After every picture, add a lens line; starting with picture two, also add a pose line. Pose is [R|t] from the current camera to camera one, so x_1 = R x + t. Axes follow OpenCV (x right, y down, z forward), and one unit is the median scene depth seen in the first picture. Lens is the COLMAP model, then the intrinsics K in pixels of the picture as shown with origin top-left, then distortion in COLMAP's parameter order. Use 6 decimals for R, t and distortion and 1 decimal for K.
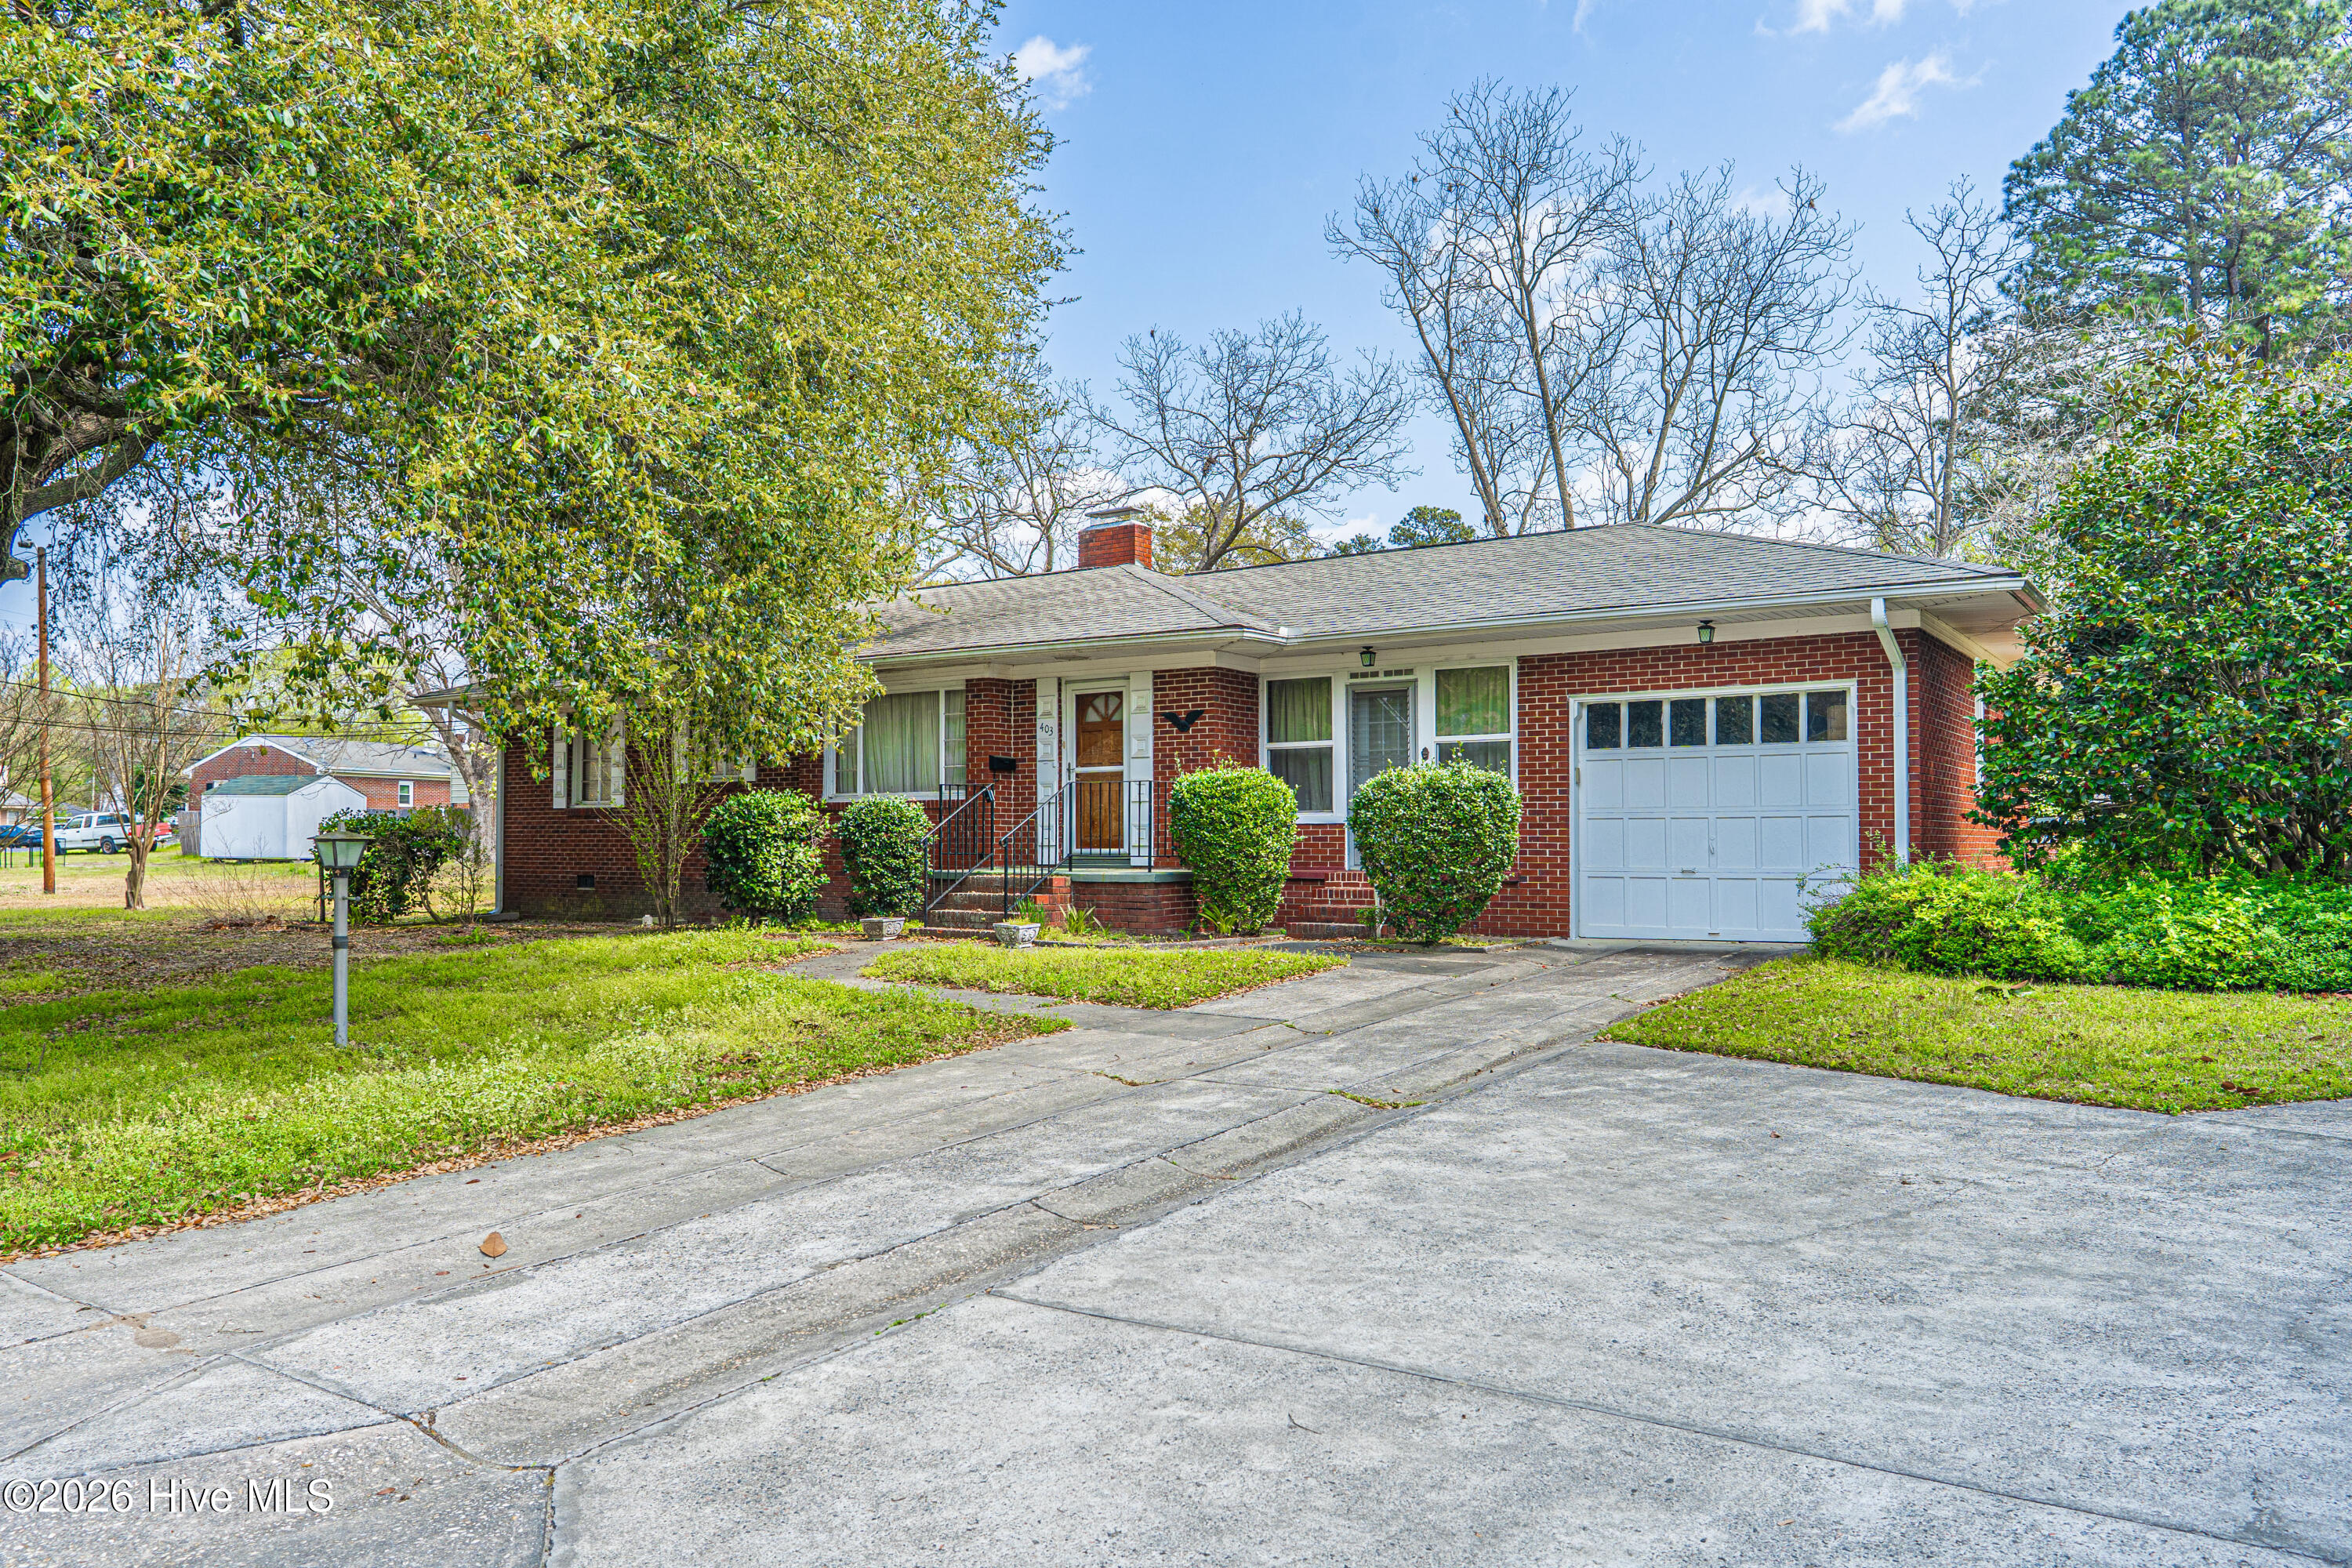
lens RADIAL K [[1591.2, 0, 1176.0], [0, 1591.2, 784.0], [0, 0, 1]] dist [-0.004577, 0.003842]
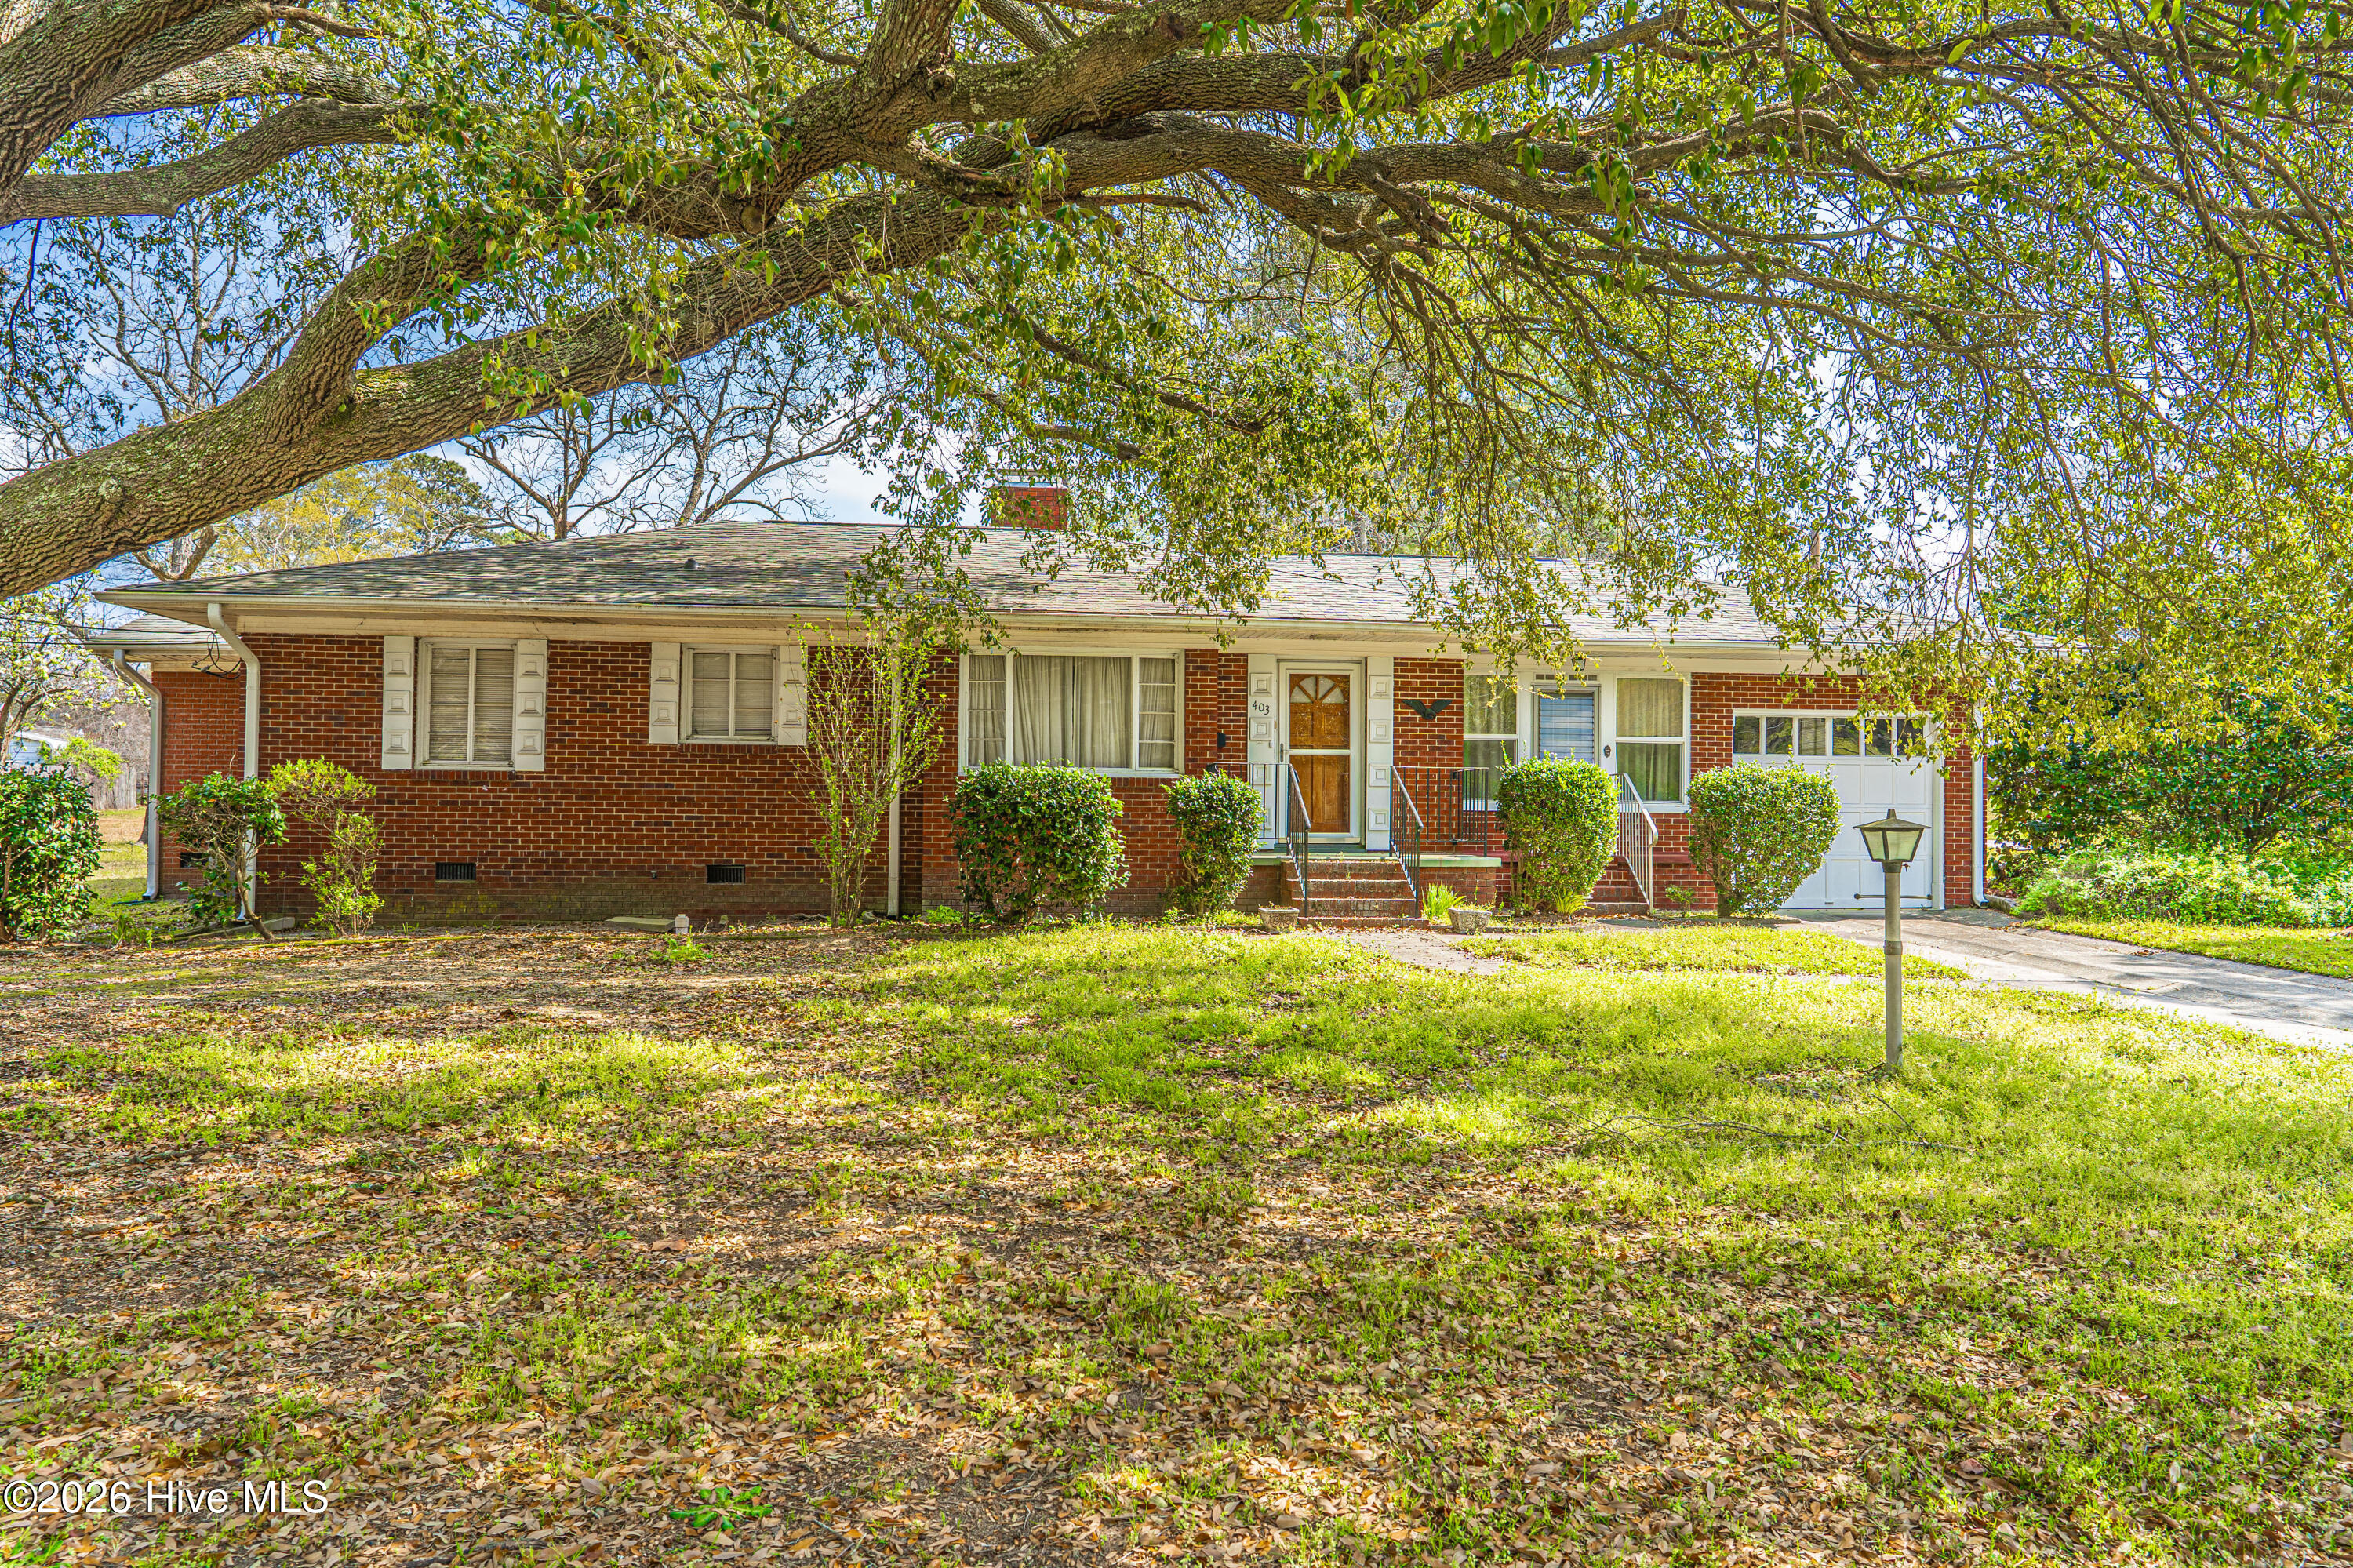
lens RADIAL K [[1592.0, 0, 1176.5], [0, 1592.0, 784.0], [0, 0, 1]] dist [-0.004577, 0.003842]
pose [[0.768150, 0.025486, 0.639763, -0.844763], [-0.030479, 0.999530, -0.003223, 0.018628], [-0.639544, -0.017023, 0.768566, 0.334774]]
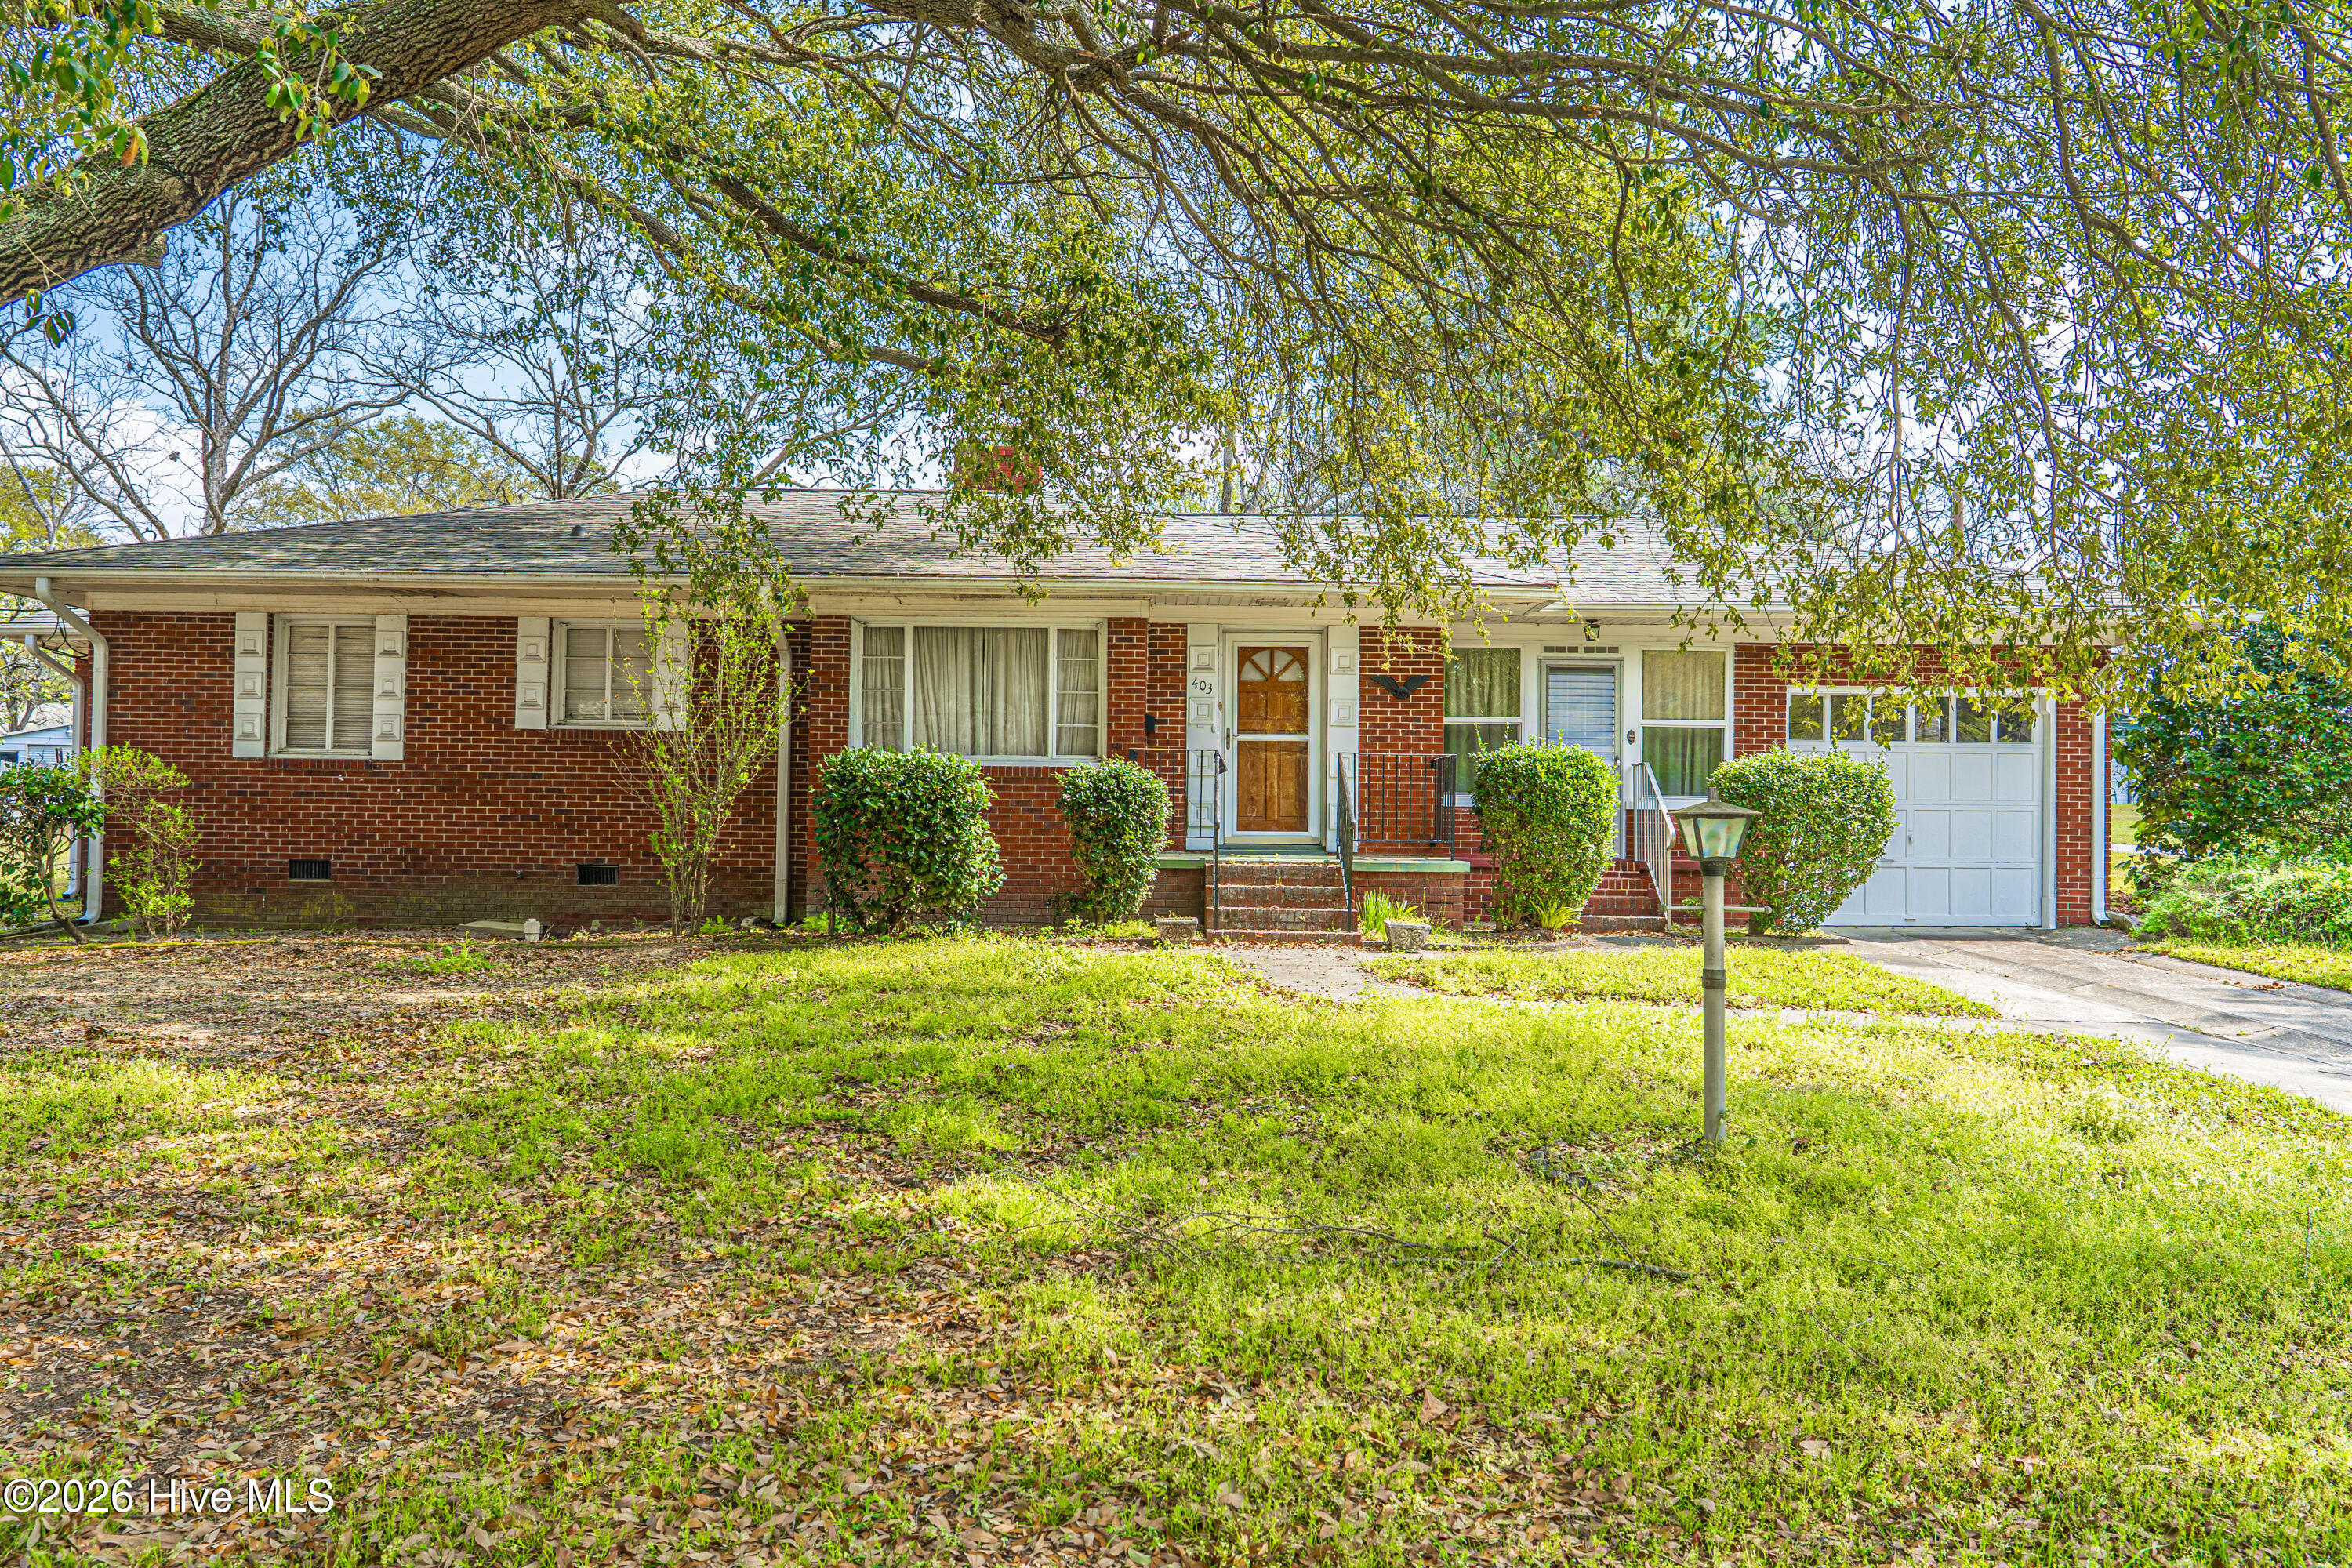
lens RADIAL K [[1658.4, 0, 1176.0], [0, 1658.4, 784.0], [0, 0, 1]] dist [-0.006063, 0.000479]
pose [[0.837228, 0.028512, 0.546110, -0.646486], [-0.031752, 0.999490, -0.003504, 0.022877], [-0.545931, -0.014407, 0.837706, 0.324738]]
